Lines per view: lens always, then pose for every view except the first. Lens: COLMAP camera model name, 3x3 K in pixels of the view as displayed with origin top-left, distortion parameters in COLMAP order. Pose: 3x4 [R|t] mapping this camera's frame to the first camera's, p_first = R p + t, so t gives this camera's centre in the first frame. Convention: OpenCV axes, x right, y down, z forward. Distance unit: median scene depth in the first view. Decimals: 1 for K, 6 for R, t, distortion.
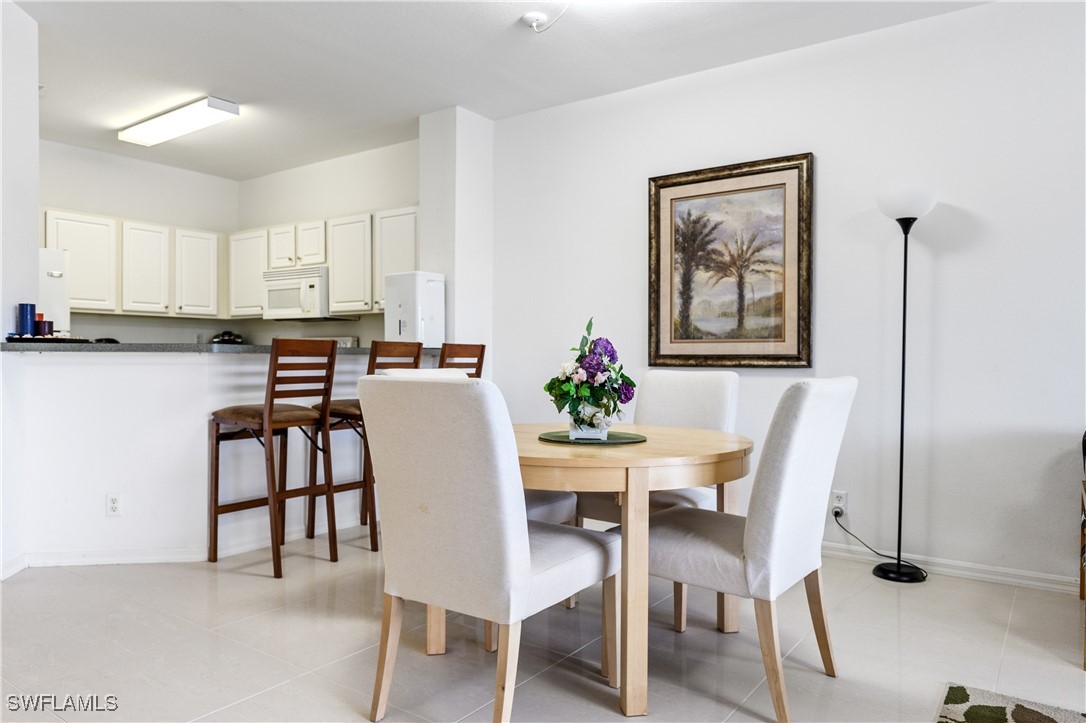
lens RADIAL K [[723.2, 0, 542.2], [0, 723.2, 361.8], [0, 0, 1]] dist [-0.003019, -0.001434]
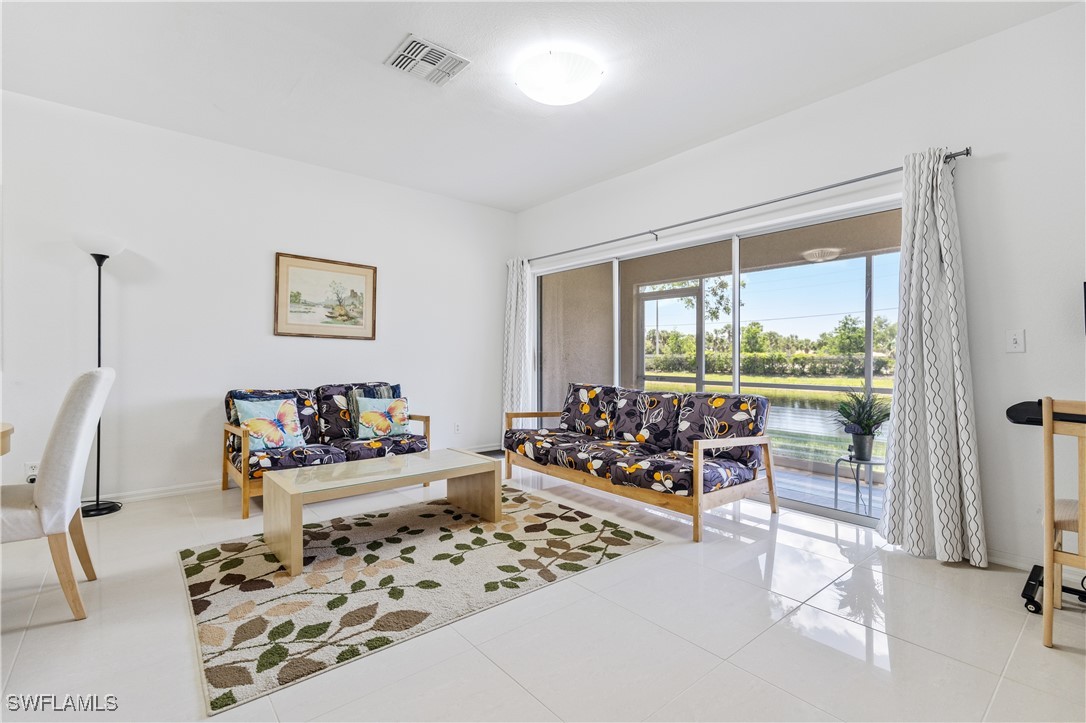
lens RADIAL K [[492.6, 0, 552.8], [0, 492.6, 362.4], [0, 0, 1]] dist [0.004585, 0.000147]
pose [[0.231314, -0.013653, 0.972783, -0.365742], [0.006995, 0.999899, 0.012370, 0.004321], [-0.972854, 0.003943, 0.231386, -0.111205]]
